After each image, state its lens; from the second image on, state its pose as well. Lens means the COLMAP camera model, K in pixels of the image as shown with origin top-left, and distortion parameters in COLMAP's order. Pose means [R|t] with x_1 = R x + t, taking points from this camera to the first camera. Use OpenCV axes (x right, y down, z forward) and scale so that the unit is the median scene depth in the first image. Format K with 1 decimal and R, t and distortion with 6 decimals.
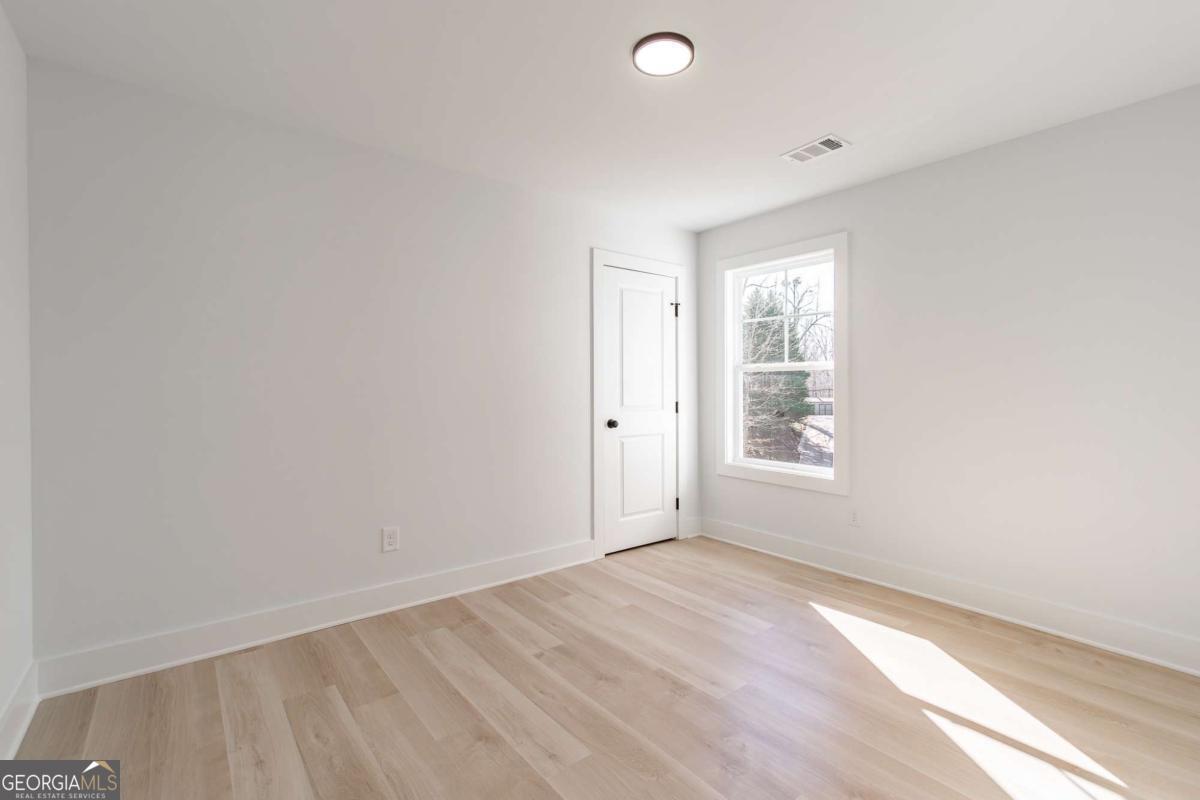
lens RADIAL K [[543.9, 0, 599.9], [0, 543.9, 395.3], [0, 0, 1]] dist [0.000558, 0.000064]
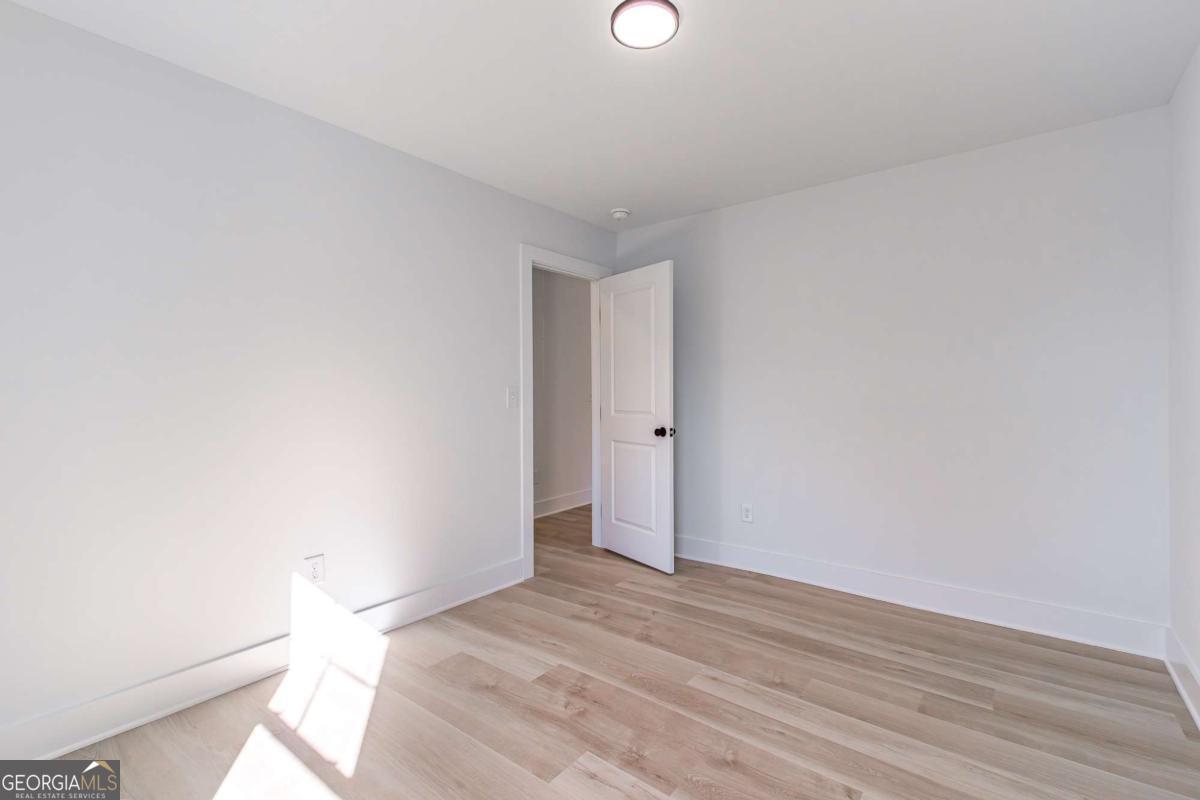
lens RADIAL K [[543.9, 0, 600.2], [0, 543.9, 395.7], [0, 0, 1]] dist [0.000558, 0.000064]
pose [[-0.971948, 0.007603, -0.235071, 0.386314], [0.003069, 0.999802, 0.019649, -0.024199], [0.235174, 0.018376, -0.971780, 1.784362]]
